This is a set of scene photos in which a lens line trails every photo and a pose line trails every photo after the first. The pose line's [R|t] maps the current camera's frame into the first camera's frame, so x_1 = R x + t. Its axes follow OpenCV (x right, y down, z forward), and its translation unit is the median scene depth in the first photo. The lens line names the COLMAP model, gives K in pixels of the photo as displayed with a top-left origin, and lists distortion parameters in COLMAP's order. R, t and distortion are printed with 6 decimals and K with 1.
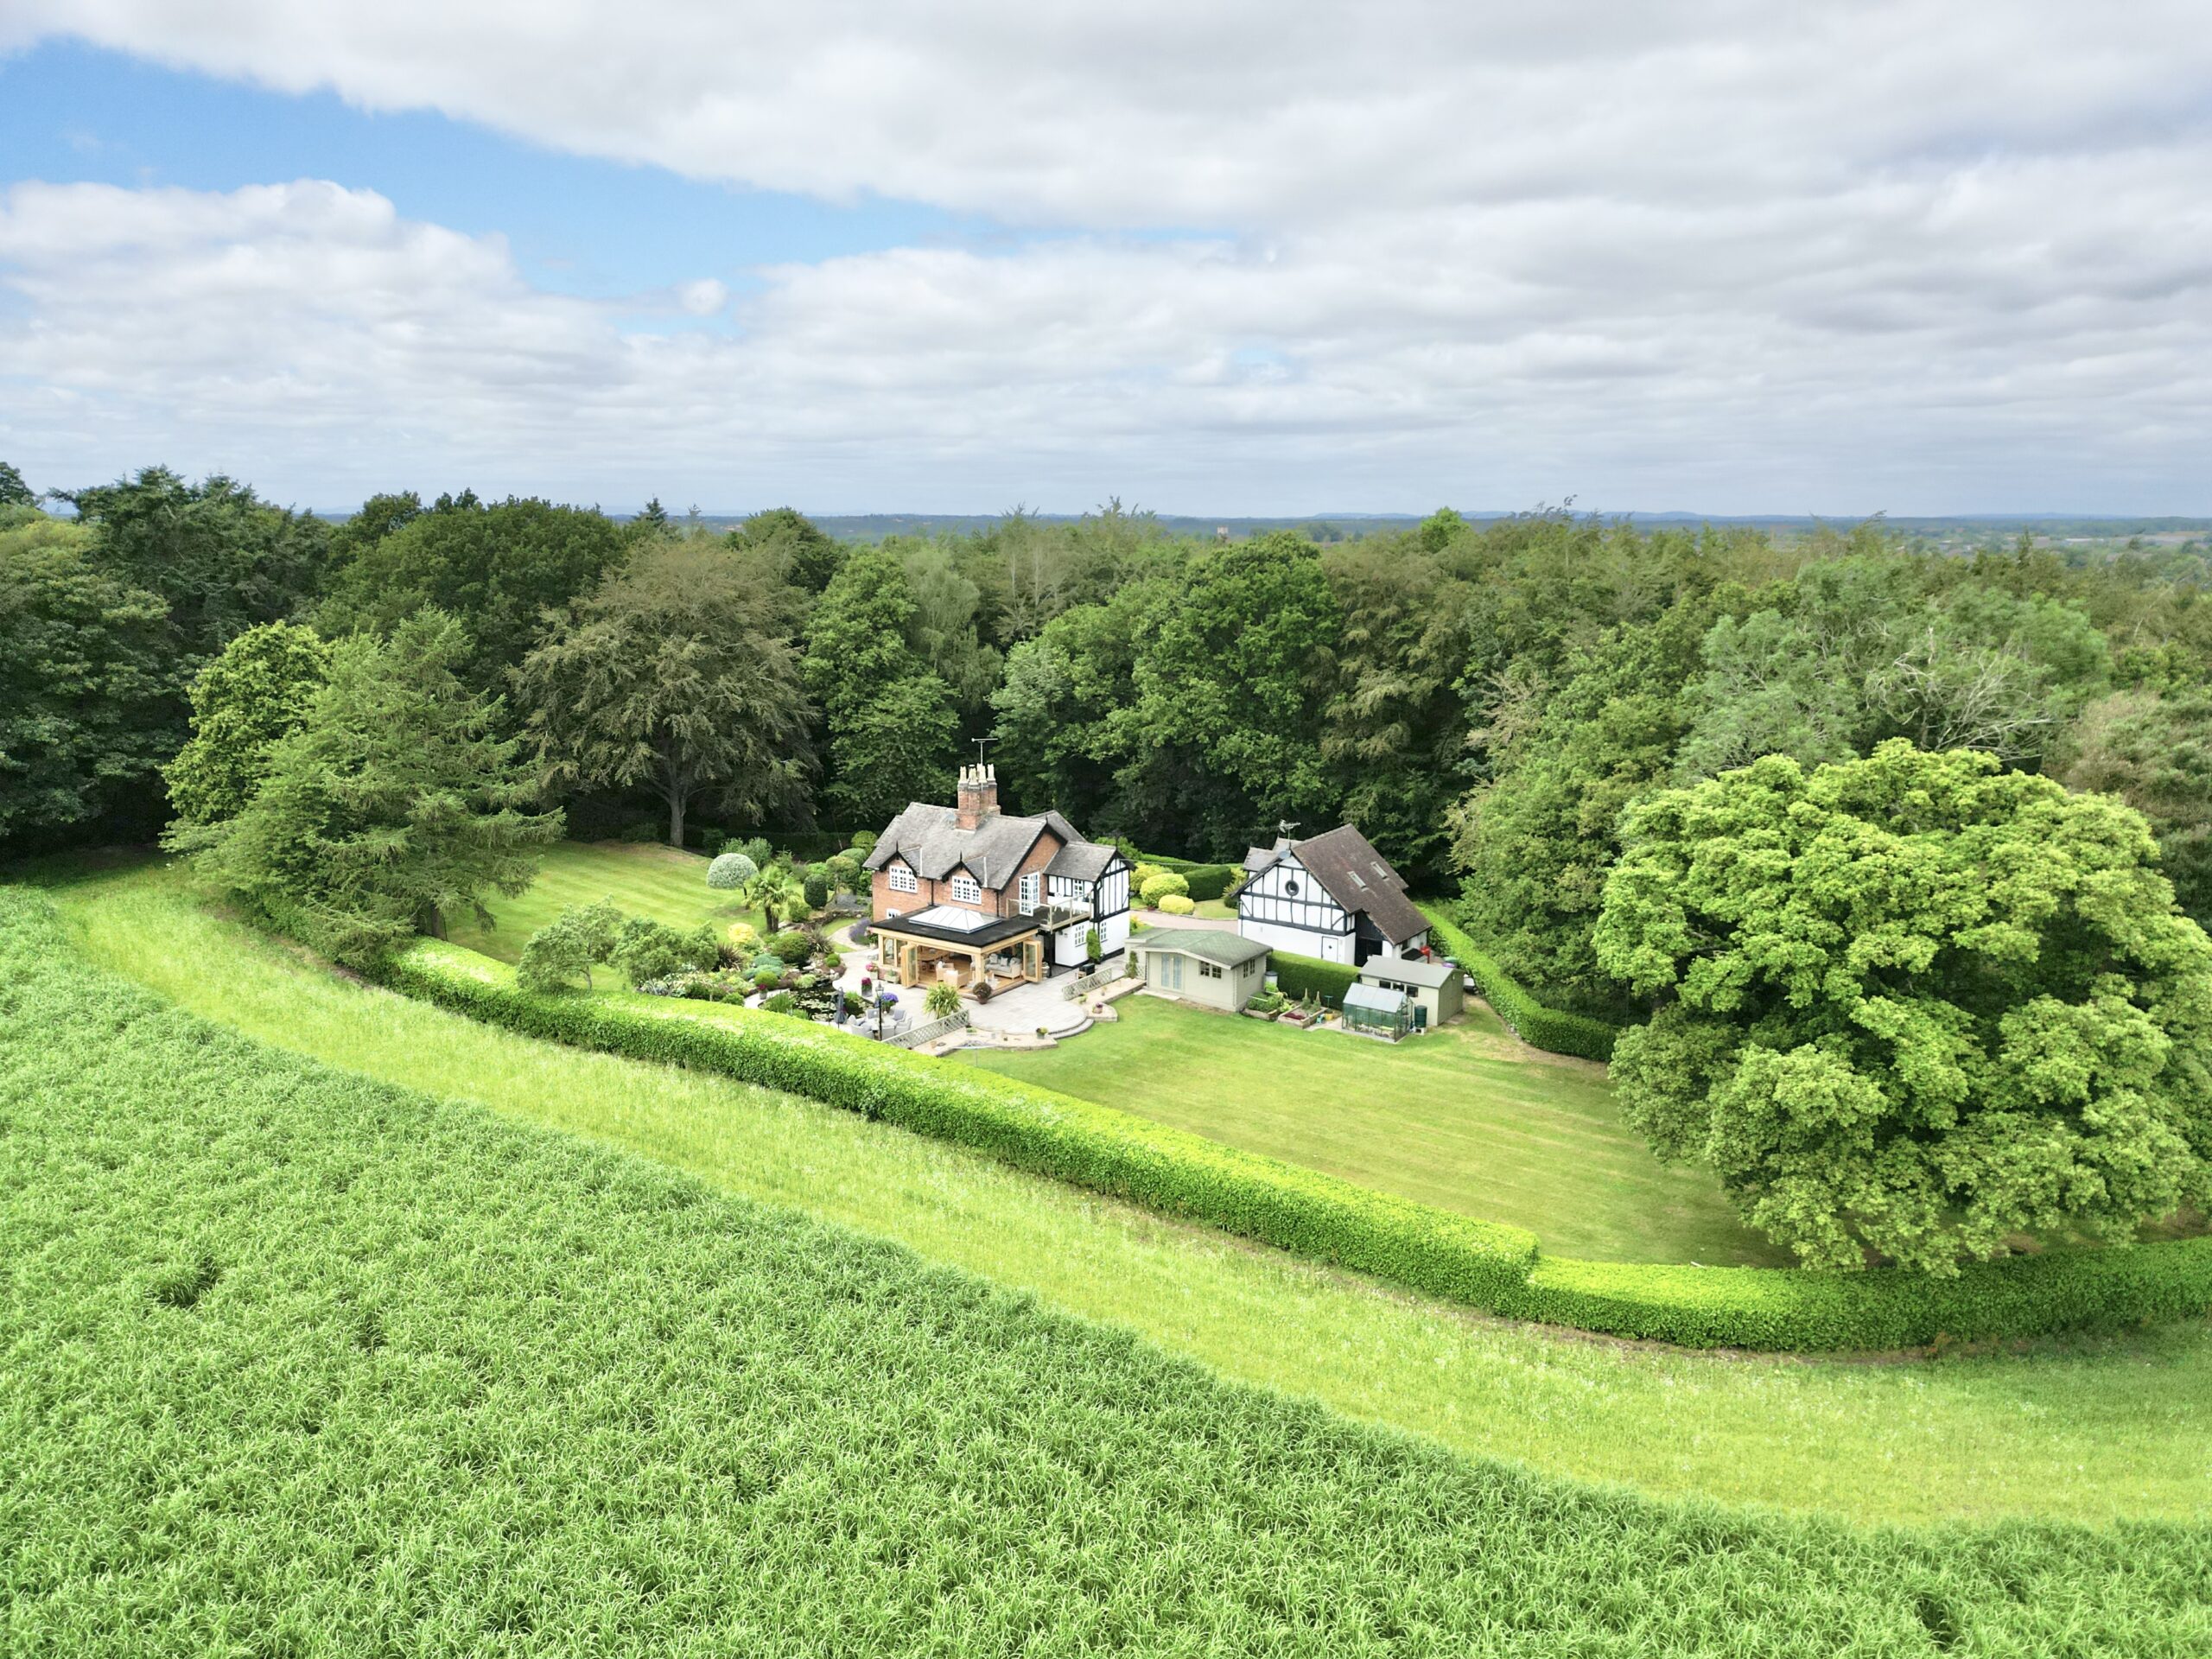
lens RADIAL K [[1492.9, 0, 1113.7], [0, 1492.9, 855.6], [0, 0, 1]] dist [0.035666, -0.037918]
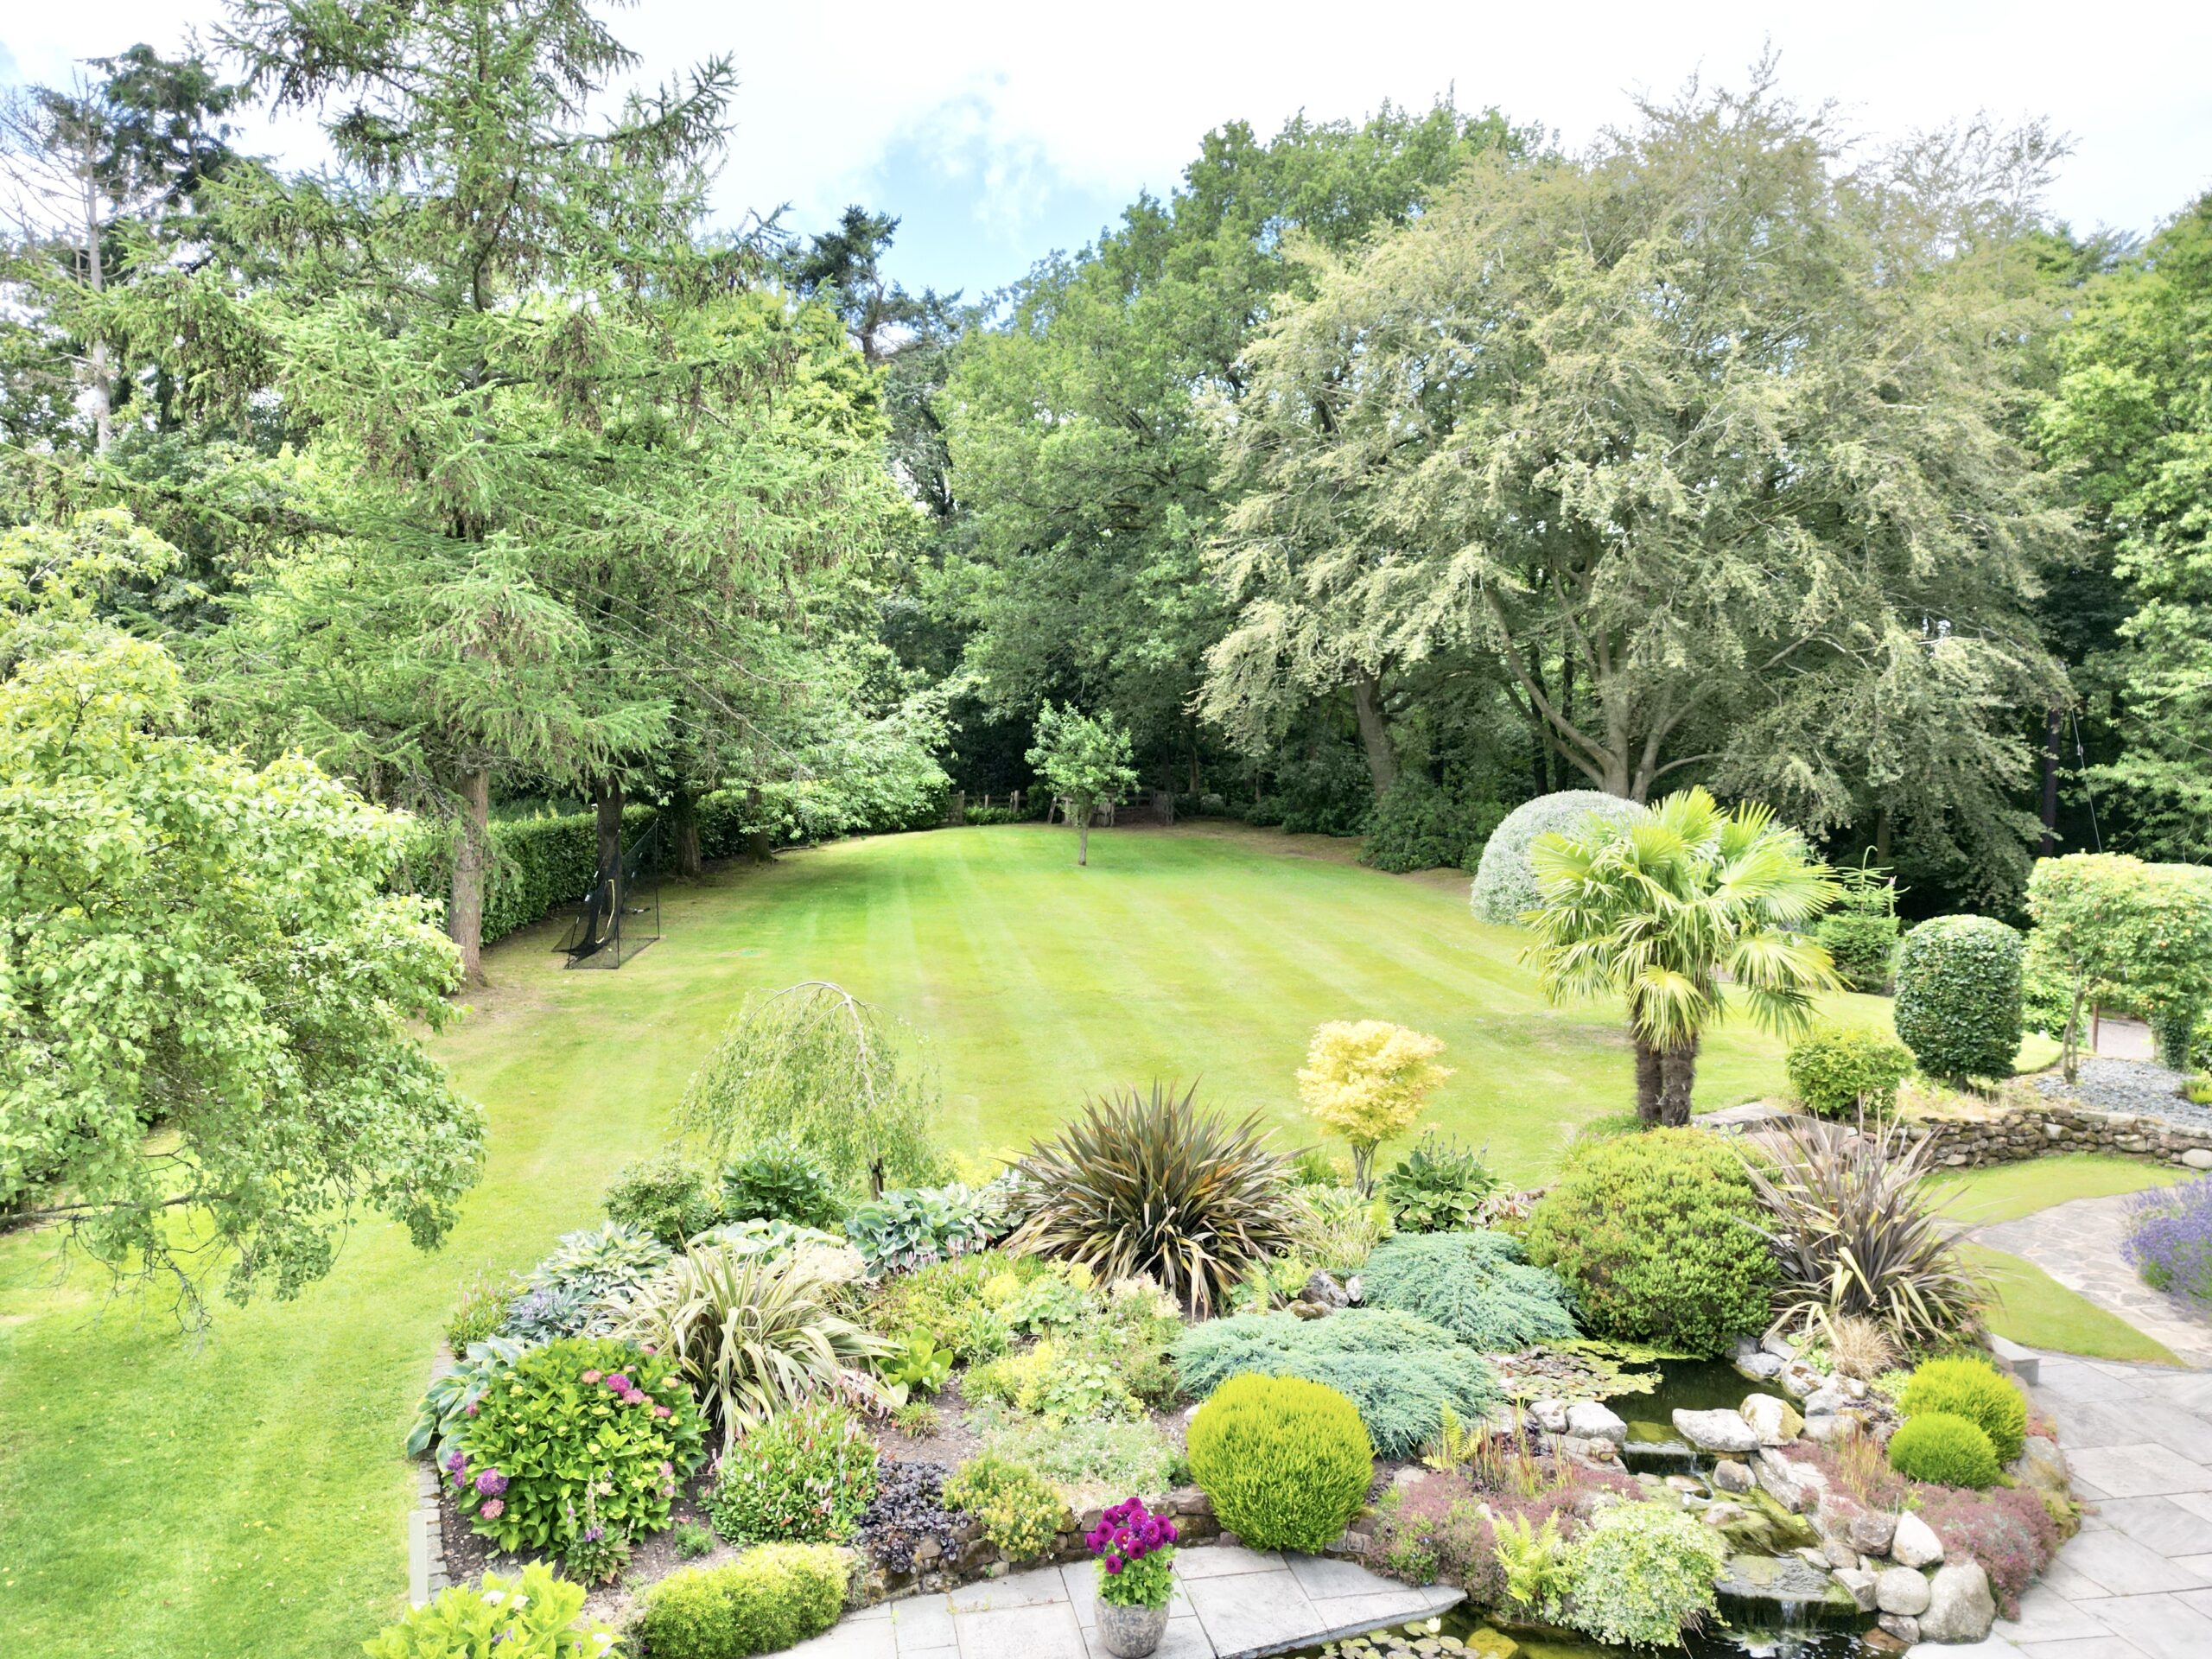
lens RADIAL K [[1492.9, 0, 1113.7], [0, 1492.9, 855.6], [0, 0, 1]] dist [0.035666, -0.037918]
pose [[0.708918, 0.052286, -0.703350, -0.150904], [-0.162499, 0.982527, -0.090746, 0.046928], [0.686316, 0.178625, 0.705027, 0.849217]]
